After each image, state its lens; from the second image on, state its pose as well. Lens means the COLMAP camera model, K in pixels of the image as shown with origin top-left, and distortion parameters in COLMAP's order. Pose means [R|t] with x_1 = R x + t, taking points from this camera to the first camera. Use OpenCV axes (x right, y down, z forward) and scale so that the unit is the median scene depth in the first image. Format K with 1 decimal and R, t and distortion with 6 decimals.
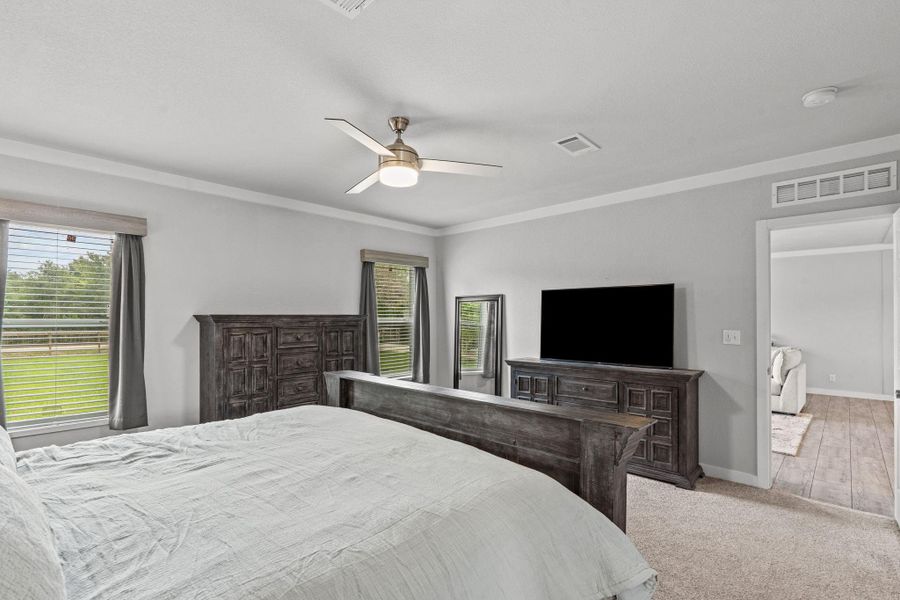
lens RADIAL K [[415.3, 0, 440.9], [0, 415.3, 305.3], [0, 0, 1]] dist [-0.003015, 0.000076]
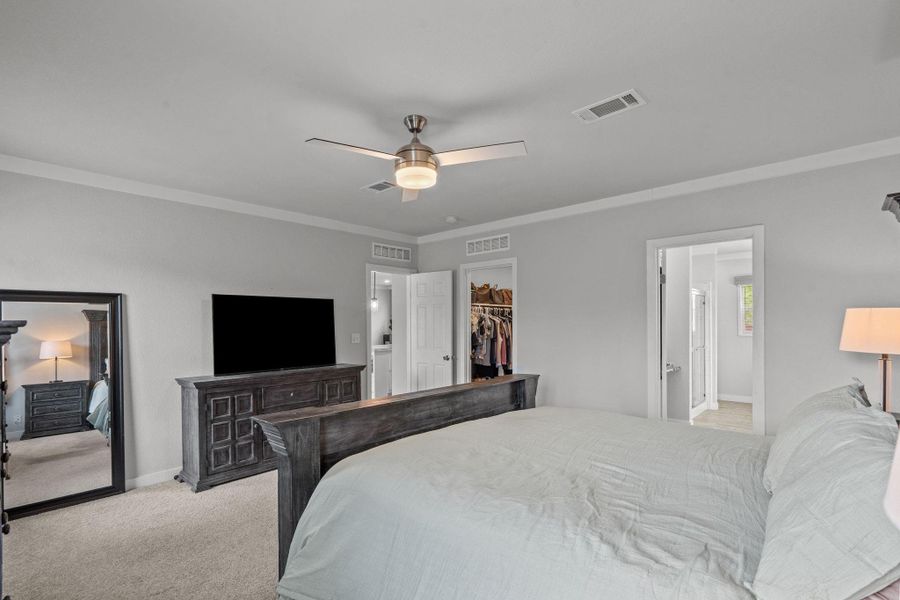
lens RADIAL K [[415.3, 0, 440.9], [0, 415.3, 305.3], [0, 0, 1]] dist [-0.003015, 0.000076]
pose [[-0.009935, 0.044255, 0.998971, -0.828237], [-0.018539, 0.998840, -0.044434, 0.020632], [-0.999779, -0.018962, -0.009103, 0.751294]]
